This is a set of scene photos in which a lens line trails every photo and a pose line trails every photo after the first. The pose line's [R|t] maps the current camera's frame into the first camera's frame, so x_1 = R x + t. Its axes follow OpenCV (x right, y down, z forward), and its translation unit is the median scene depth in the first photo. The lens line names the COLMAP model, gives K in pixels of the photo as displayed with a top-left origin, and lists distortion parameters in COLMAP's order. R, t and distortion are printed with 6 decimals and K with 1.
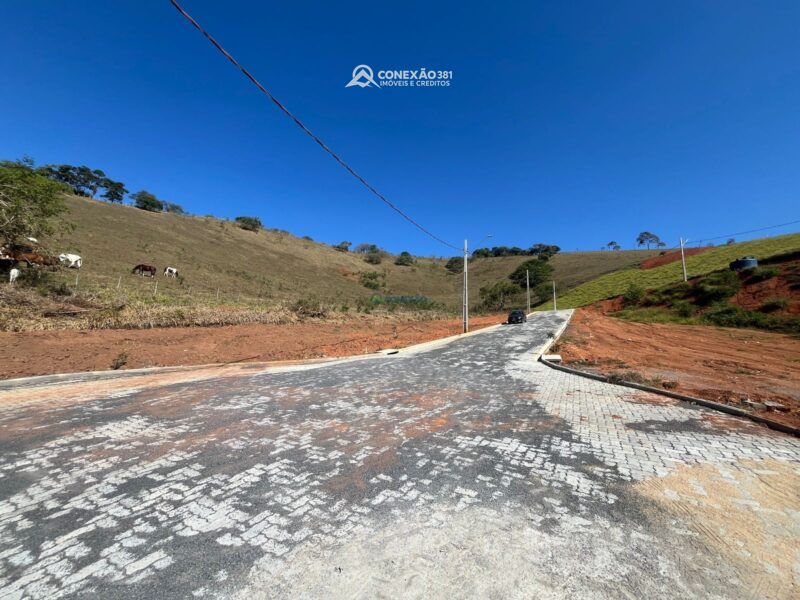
lens RADIAL K [[318.9, 0, 398.4], [0, 318.9, 302.4], [0, 0, 1]] dist [0.000672, 0.000033]
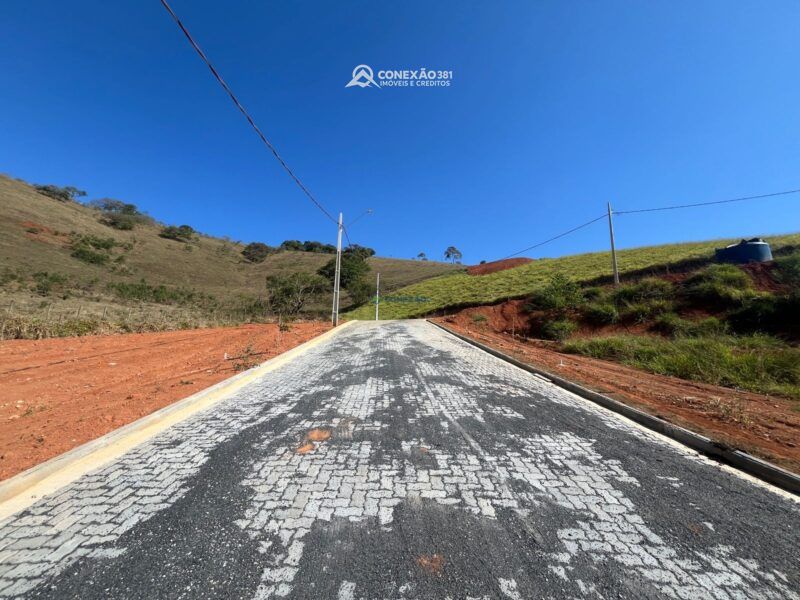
lens RADIAL K [[318.9, 0, 399.0], [0, 318.9, 299.3], [0, 0, 1]] dist [0.000672, 0.000033]
pose [[0.836086, 0.092574, 0.540731, 0.071606], [-0.081891, 0.995677, -0.043839, 0.003694], [-0.542452, -0.007628, 0.840052, 0.172543]]
